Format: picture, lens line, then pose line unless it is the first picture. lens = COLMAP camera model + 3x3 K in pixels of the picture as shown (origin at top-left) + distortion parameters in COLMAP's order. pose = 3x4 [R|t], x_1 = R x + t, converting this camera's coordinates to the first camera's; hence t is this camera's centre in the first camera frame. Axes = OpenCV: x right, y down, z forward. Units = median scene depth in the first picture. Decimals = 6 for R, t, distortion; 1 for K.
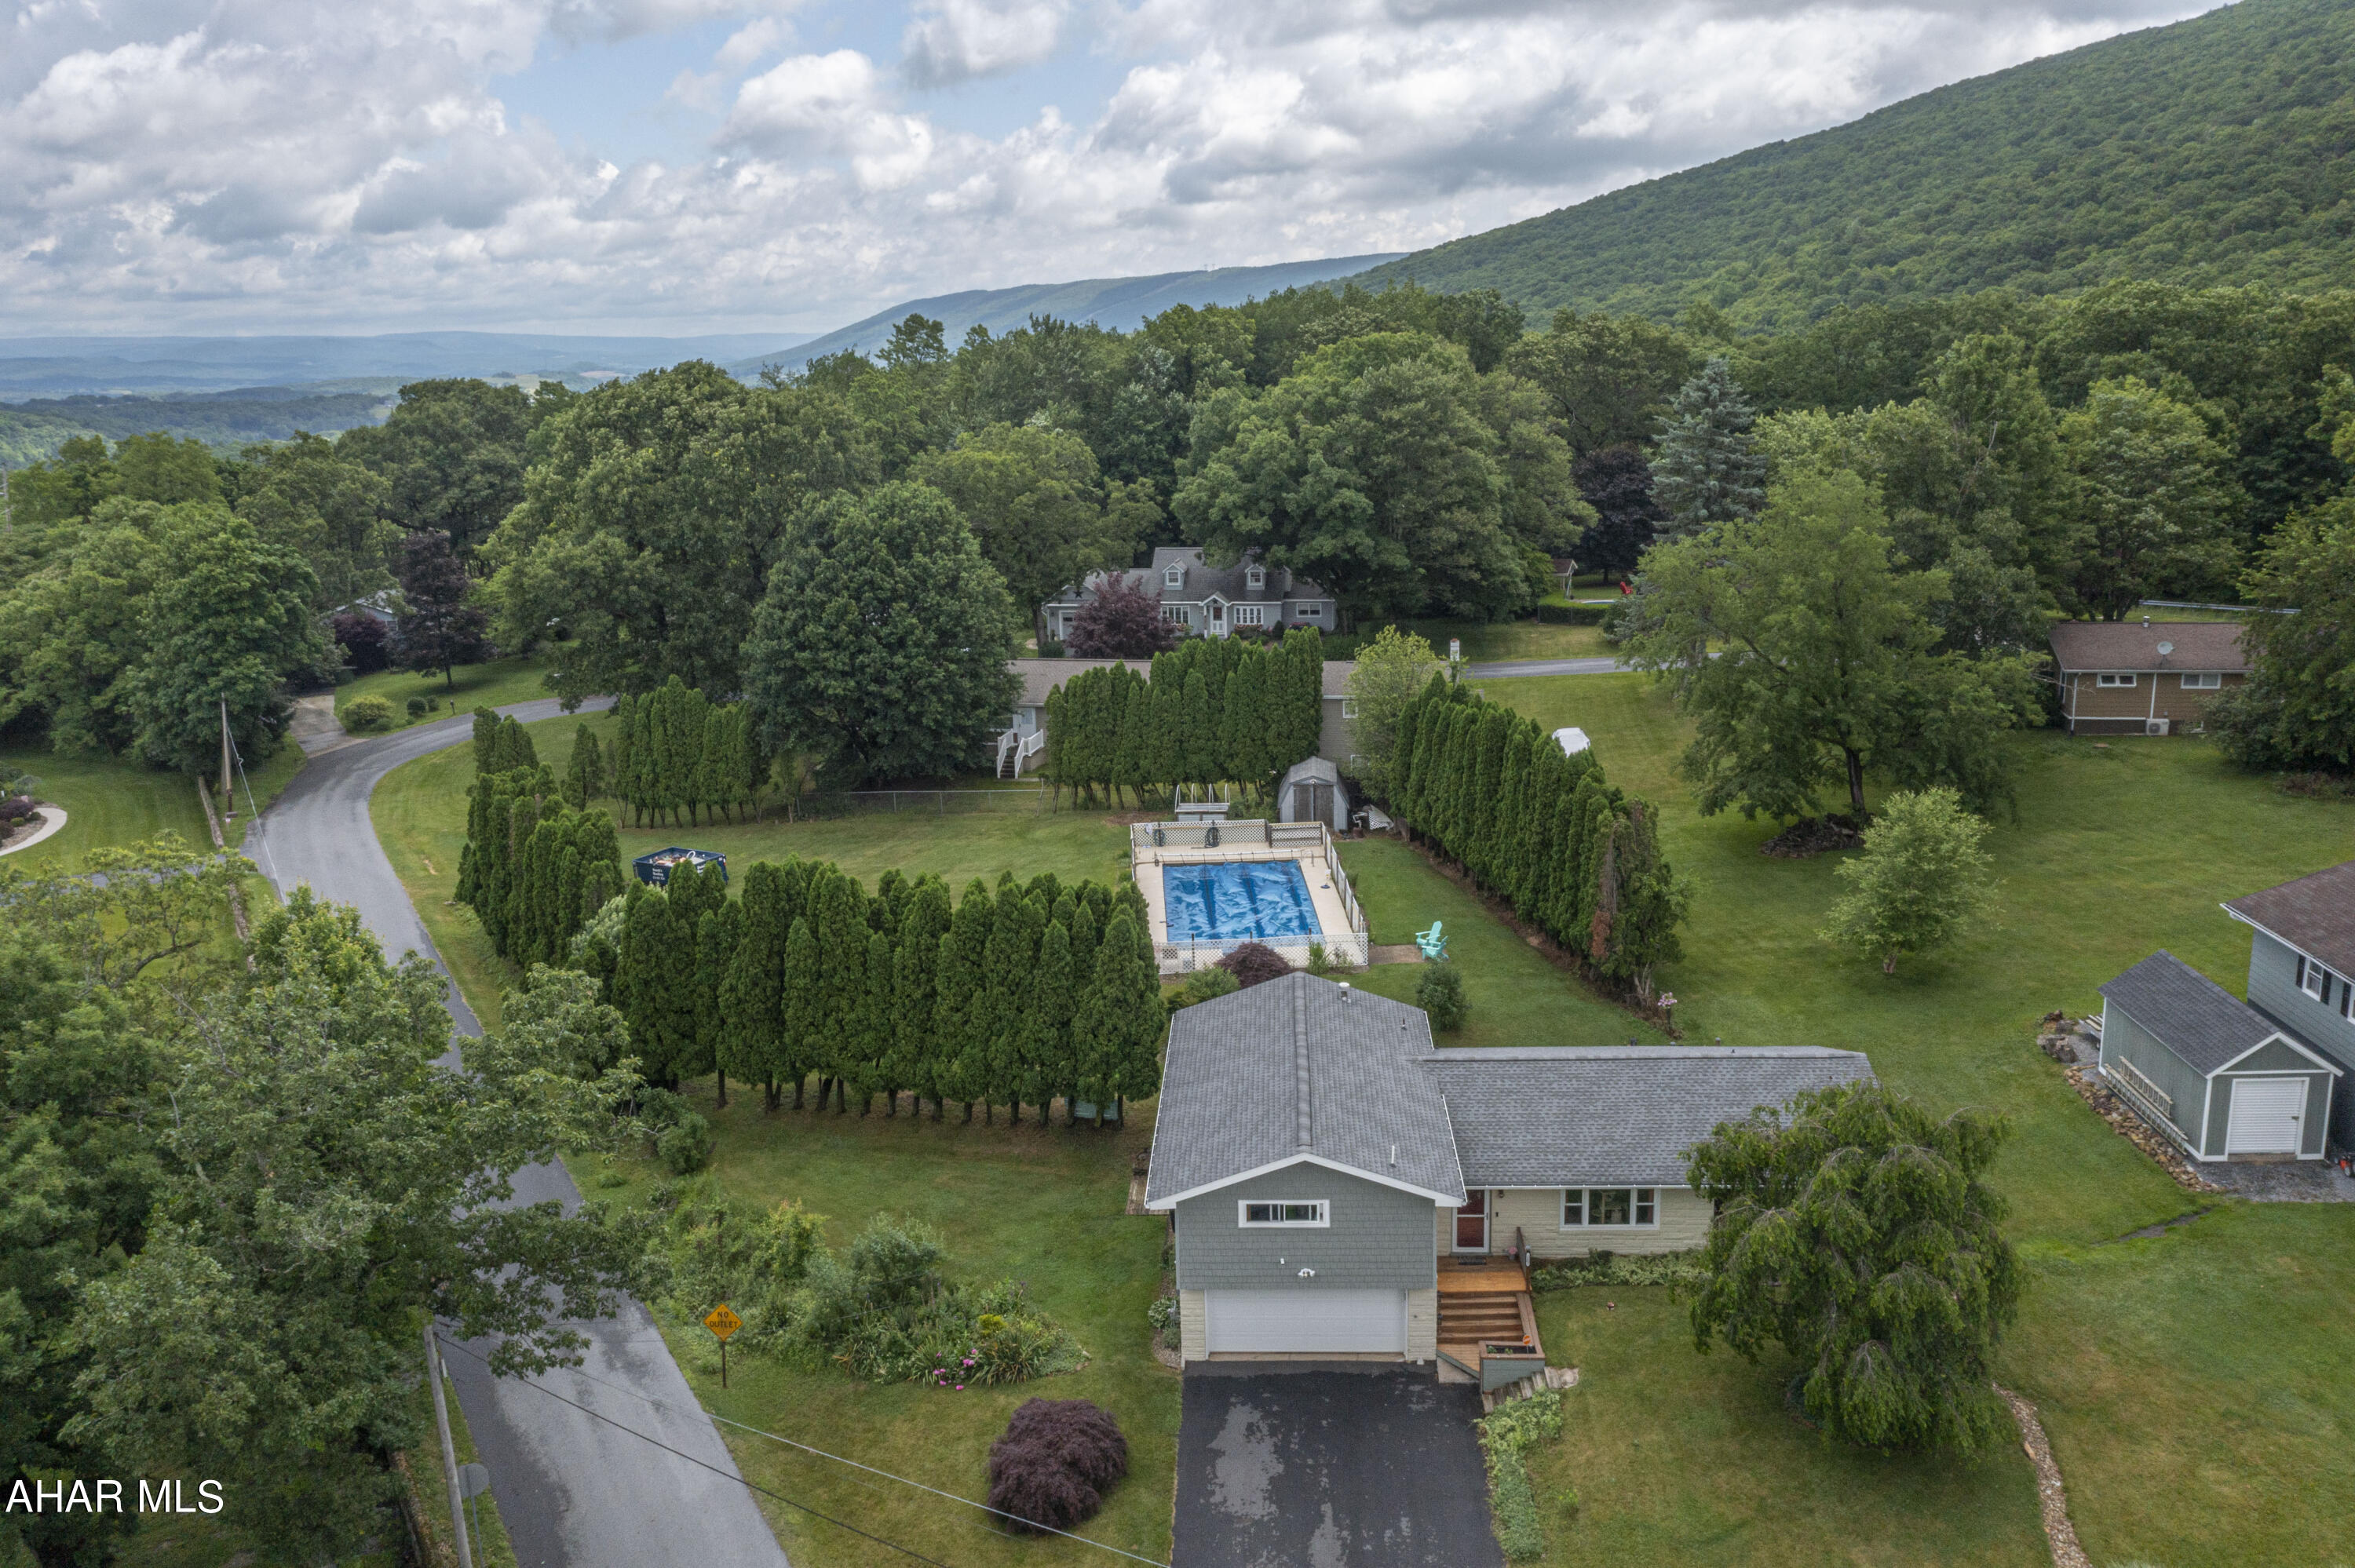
lens RADIAL K [[1872.5, 0, 1168.6], [0, 1872.5, 774.8], [0, 0, 1]] dist [-0.005556, 0.000756]
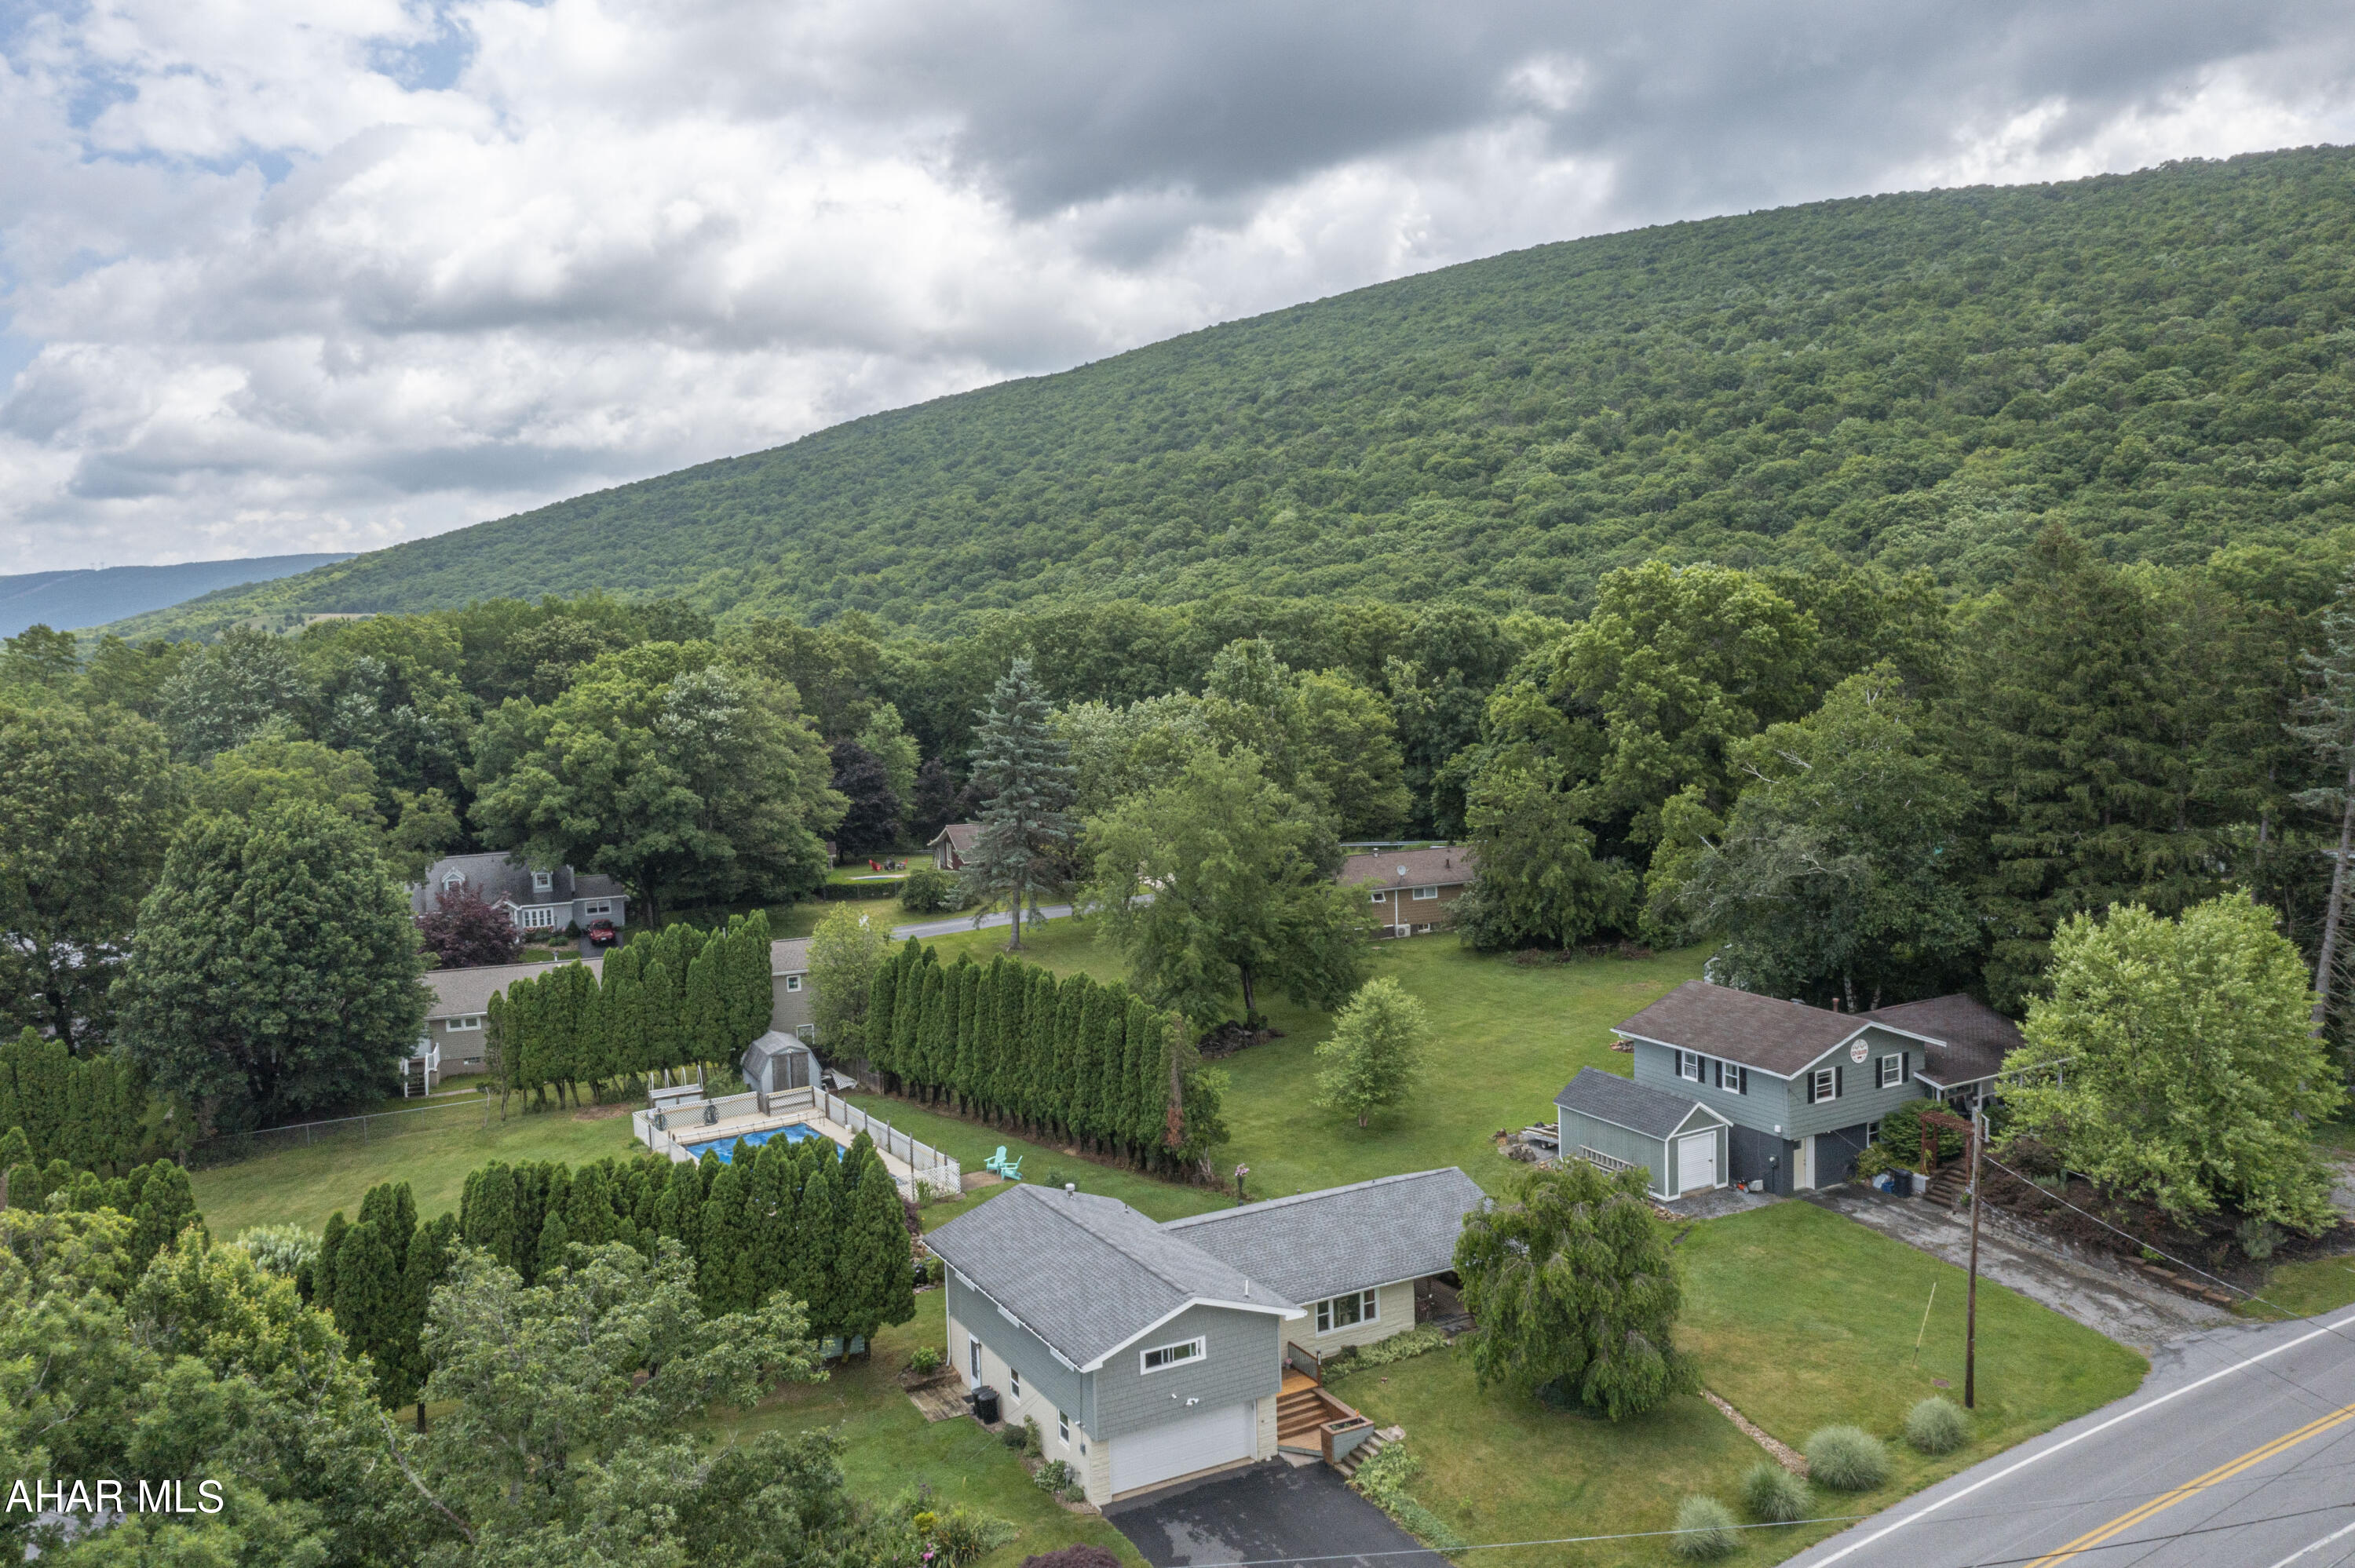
lens RADIAL K [[1872.5, 0, 1168.6], [0, 1872.5, 774.8], [0, 0, 1]] dist [-0.005556, 0.000756]
pose [[0.855665, -0.046282, 0.515456, -0.270547], [0.125954, 0.984669, -0.120673, 0.004203], [-0.501968, 0.168179, 0.848377, -0.048125]]
